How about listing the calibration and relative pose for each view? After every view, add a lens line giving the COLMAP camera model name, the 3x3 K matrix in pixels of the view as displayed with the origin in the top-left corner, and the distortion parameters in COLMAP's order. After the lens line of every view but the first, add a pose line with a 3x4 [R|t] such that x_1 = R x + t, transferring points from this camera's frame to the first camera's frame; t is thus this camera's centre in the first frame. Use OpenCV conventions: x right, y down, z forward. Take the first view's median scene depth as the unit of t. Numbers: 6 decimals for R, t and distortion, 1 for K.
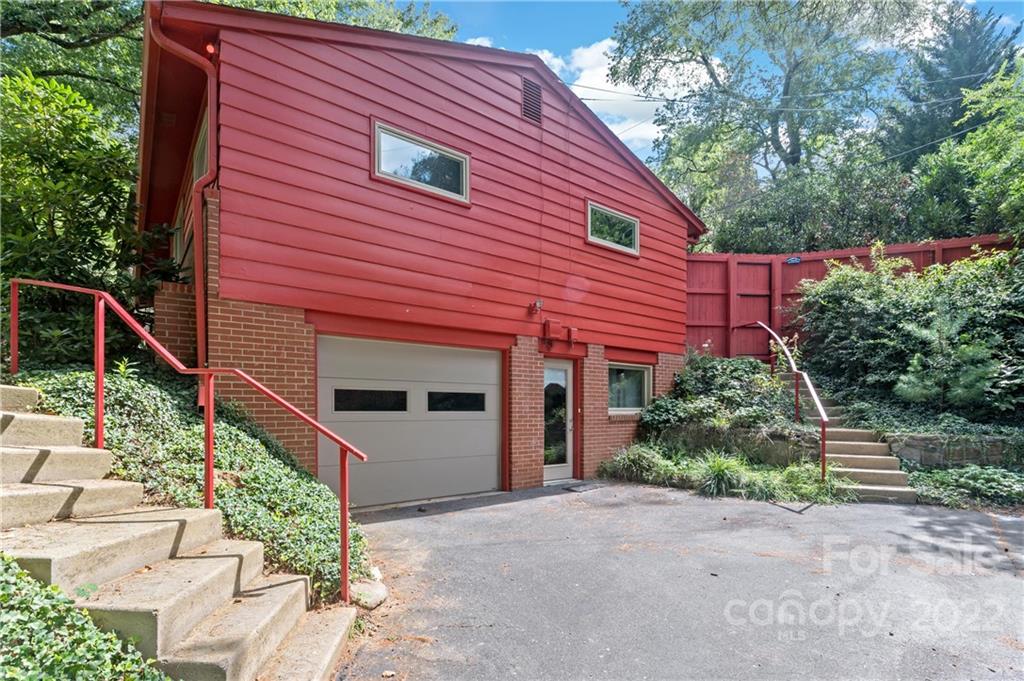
lens RADIAL K [[493.2, 0, 508.1], [0, 493.2, 341.0], [0, 0, 1]] dist [0.001067, 0.000111]
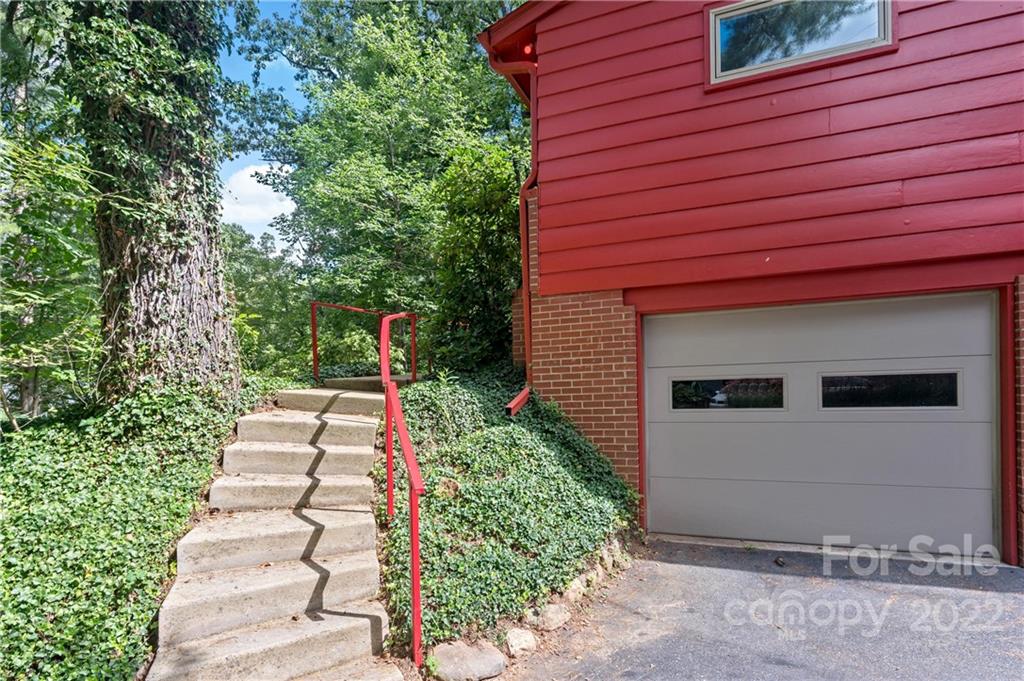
lens RADIAL K [[537.5, 0, 511.1], [0, 537.5, 347.3], [0, 0, 1]] dist [0.006802, 0.000620]
pose [[0.496654, -0.088999, -0.863374, 0.218718], [0.144601, 0.989311, -0.018799, 0.018287], [0.855818, -0.115508, 0.504215, 0.281634]]
